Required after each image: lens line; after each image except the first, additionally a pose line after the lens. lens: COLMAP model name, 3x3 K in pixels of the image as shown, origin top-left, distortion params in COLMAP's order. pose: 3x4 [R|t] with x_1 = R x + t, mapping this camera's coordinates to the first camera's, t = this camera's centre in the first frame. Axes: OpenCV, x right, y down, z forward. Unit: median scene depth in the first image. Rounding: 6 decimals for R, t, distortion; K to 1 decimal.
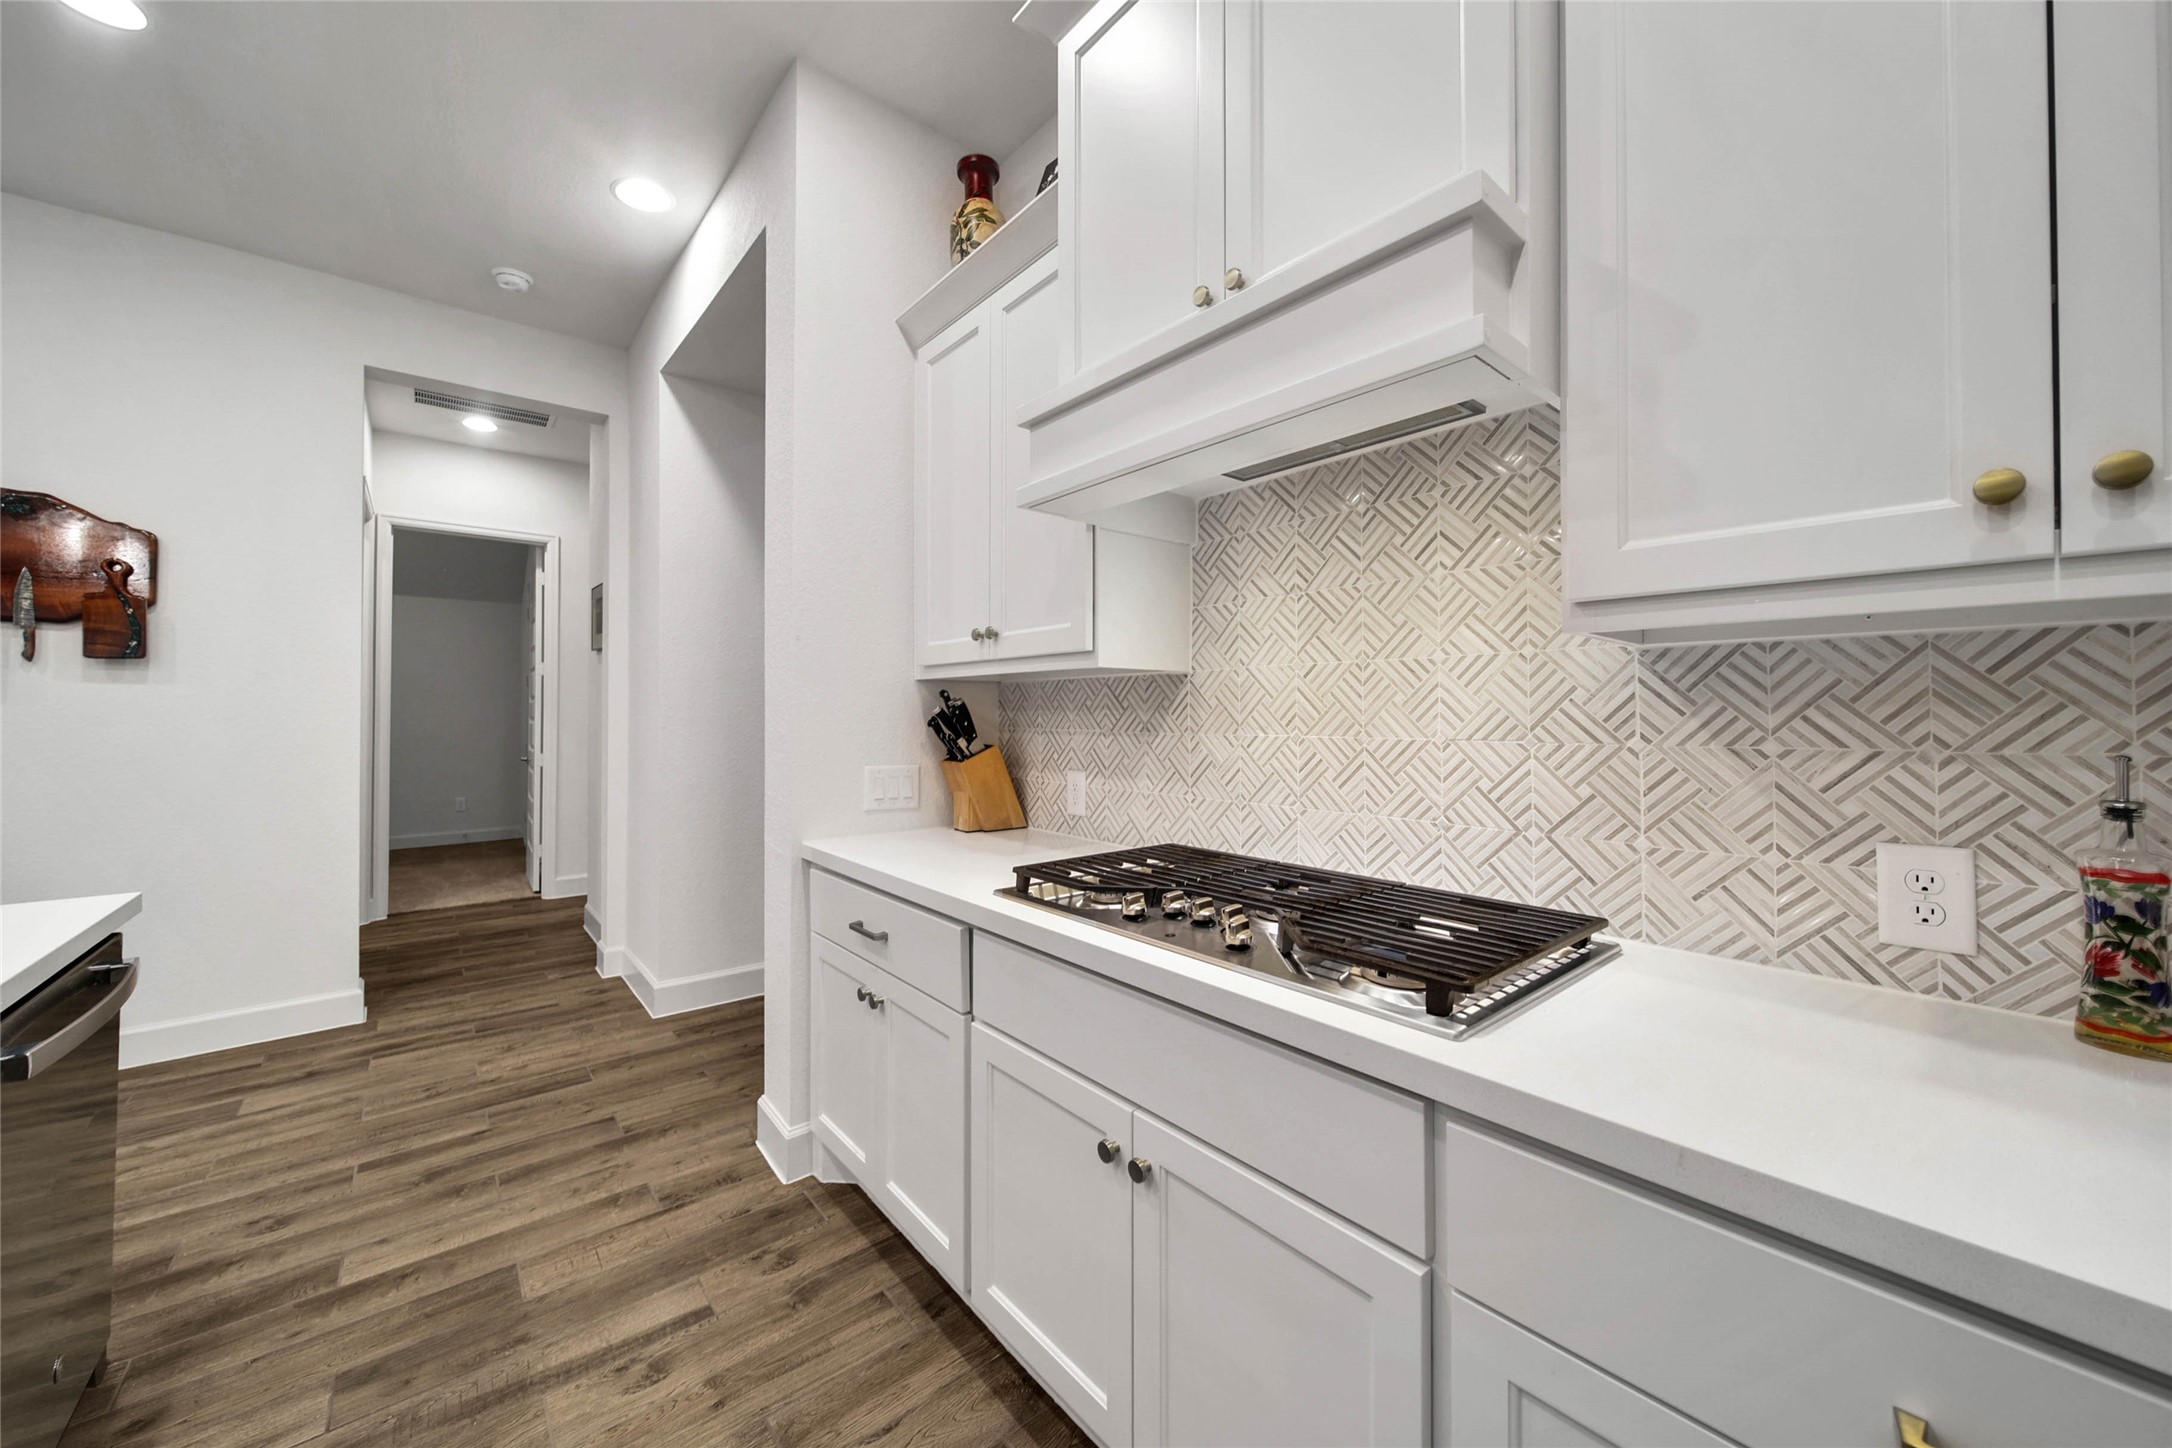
lens RADIAL K [[802.4, 0, 1070.6], [0, 802.4, 711.5], [0, 0, 1]] dist [0.004853, -0.001632]
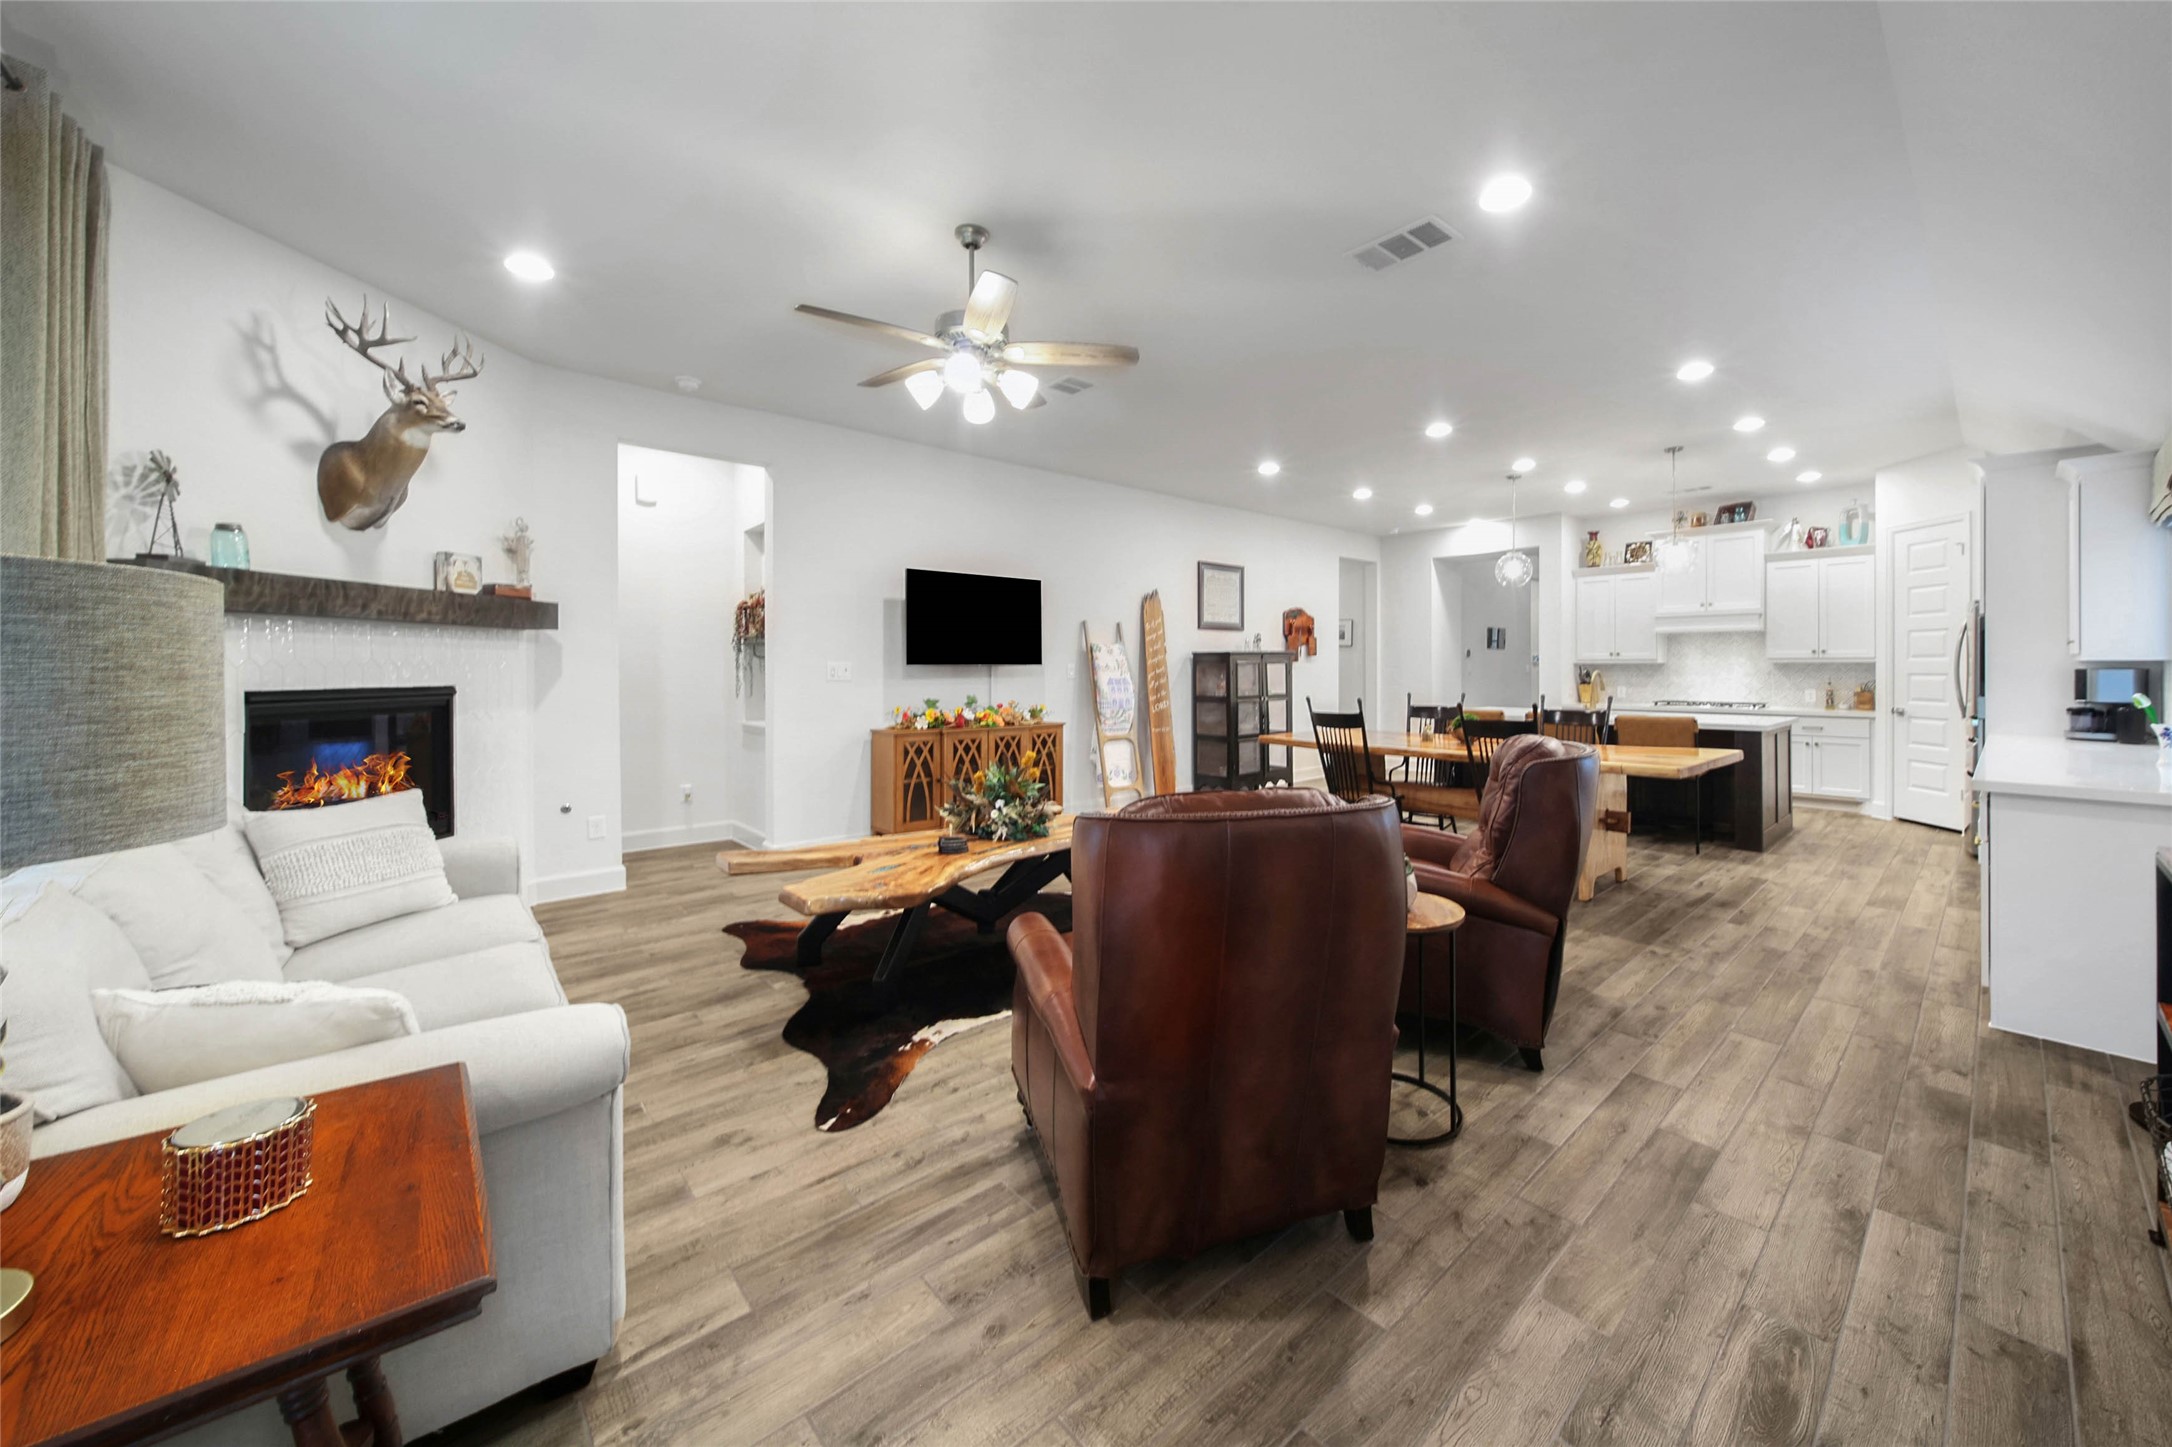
lens RADIAL K [[802.4, 0, 1135.4], [0, 802.4, 664.8], [0, 0, 1]] dist [0.004853, -0.001632]
pose [[0.998944, 0.000599, 0.045943, -3.854766], [-0.000471, 0.999996, -0.002808, -0.032841], [-0.045944, 0.002784, 0.998940, -4.287933]]
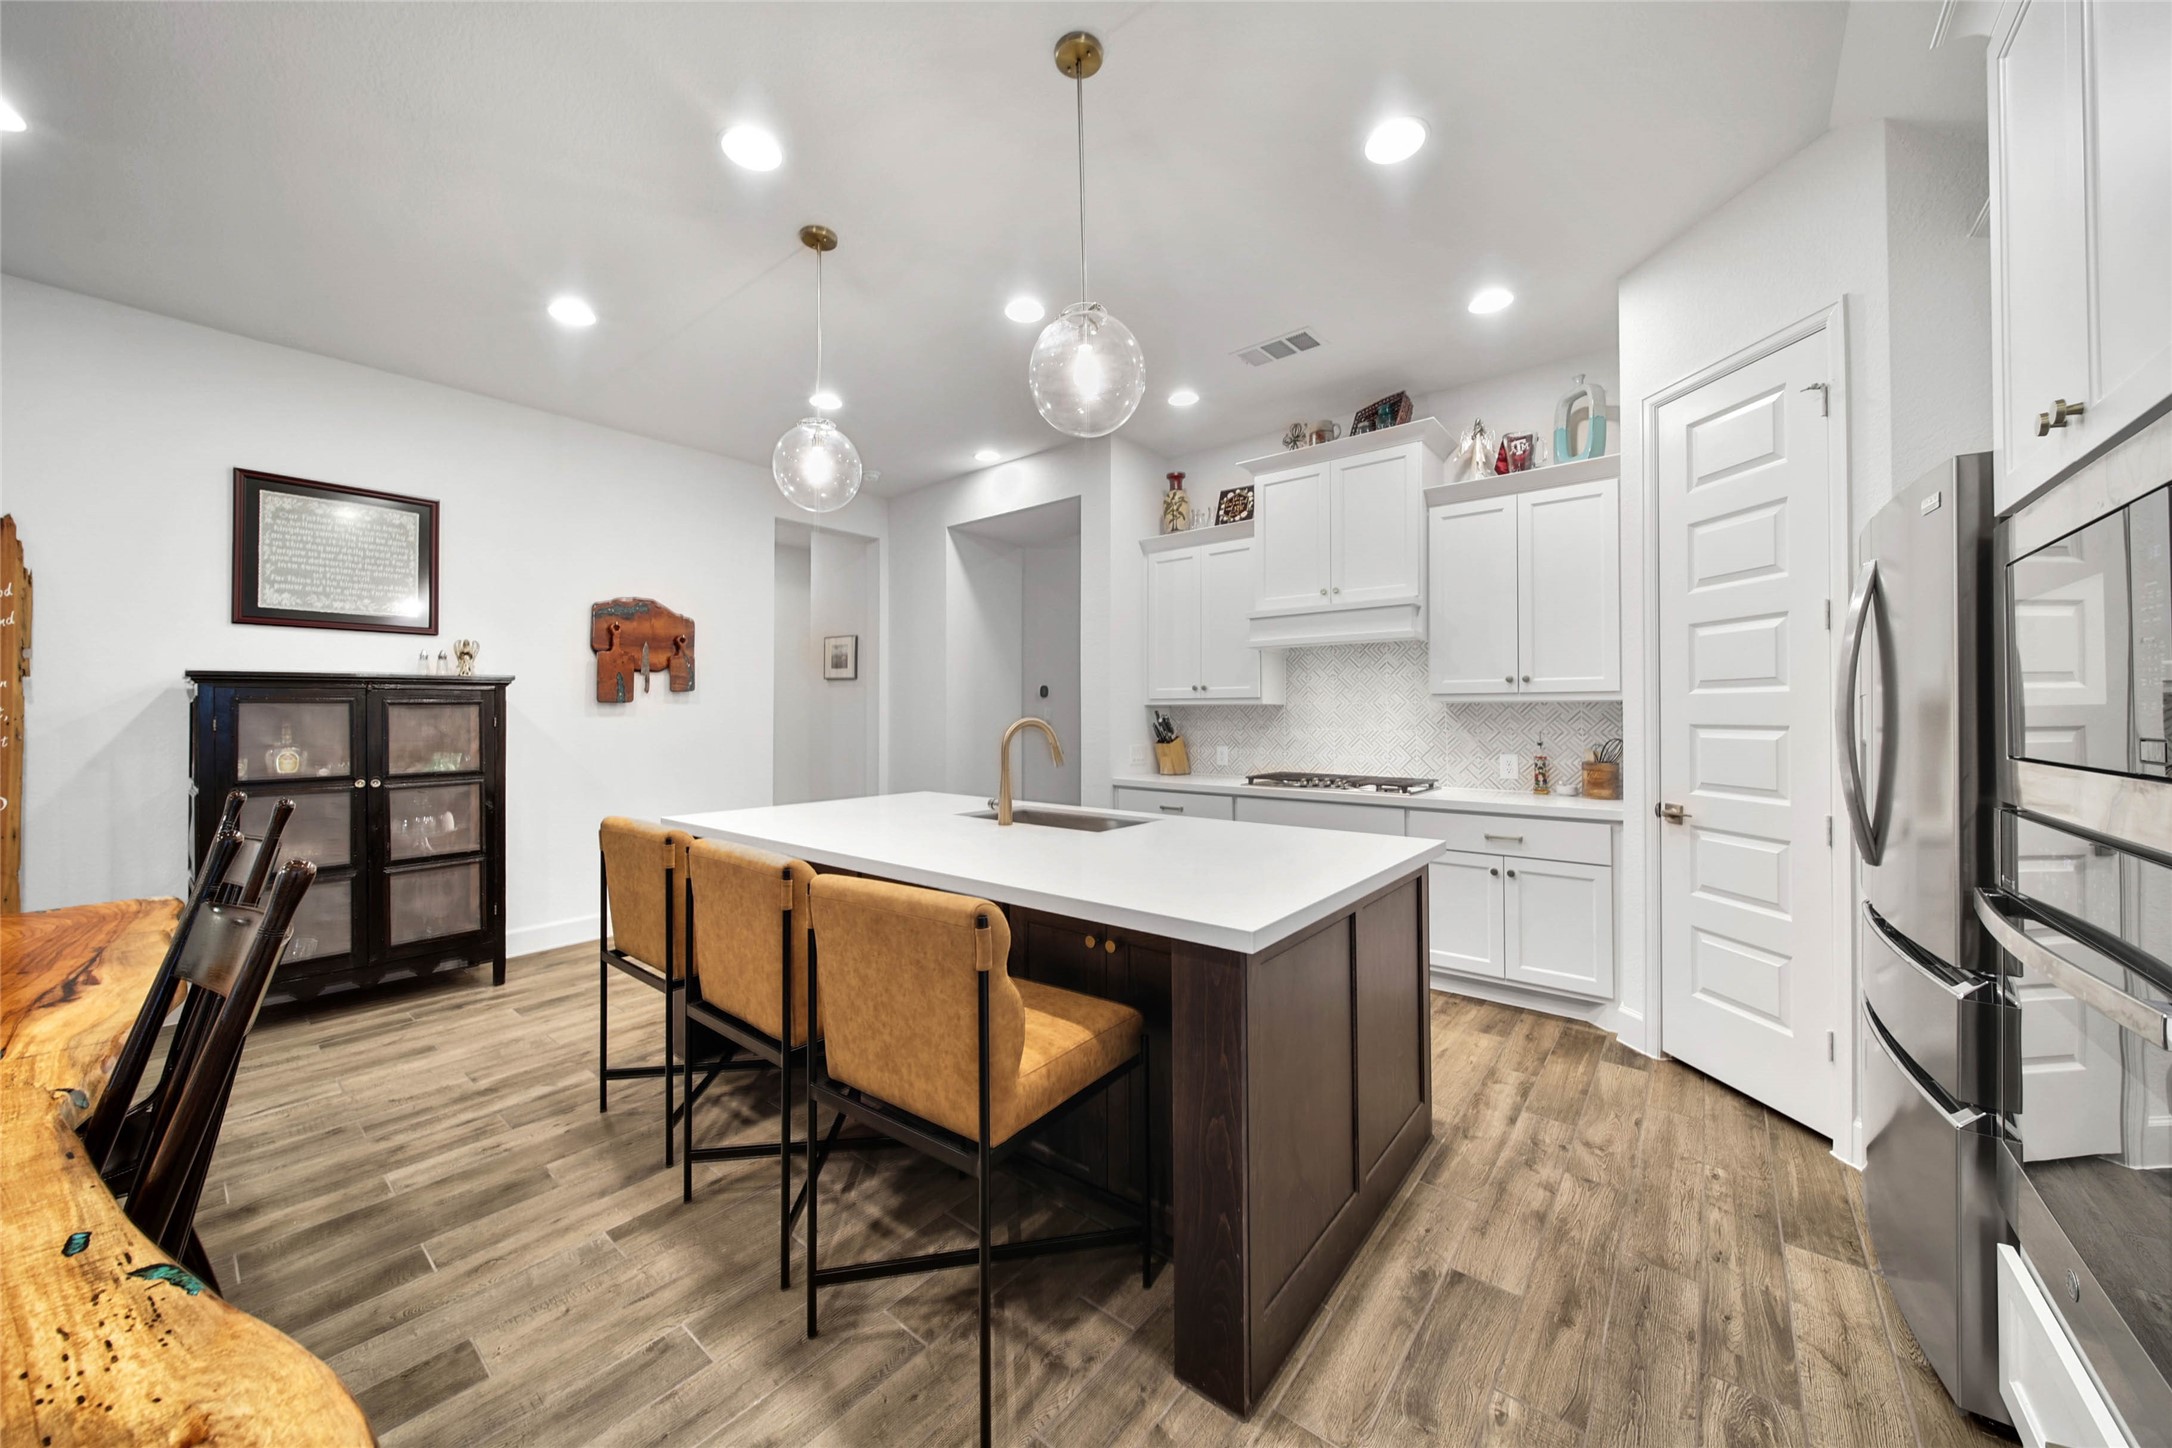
lens RADIAL K [[773.3, 0, 1082.8], [0, 773.3, 703.5], [0, 0, 1]] dist [-0.000958, -0.000823]
pose [[0.982868, 0.003164, 0.184284, -1.162640], [-0.000380, 0.999885, -0.015141, -0.020323], [-0.184311, 0.014812, 0.982756, -1.599598]]
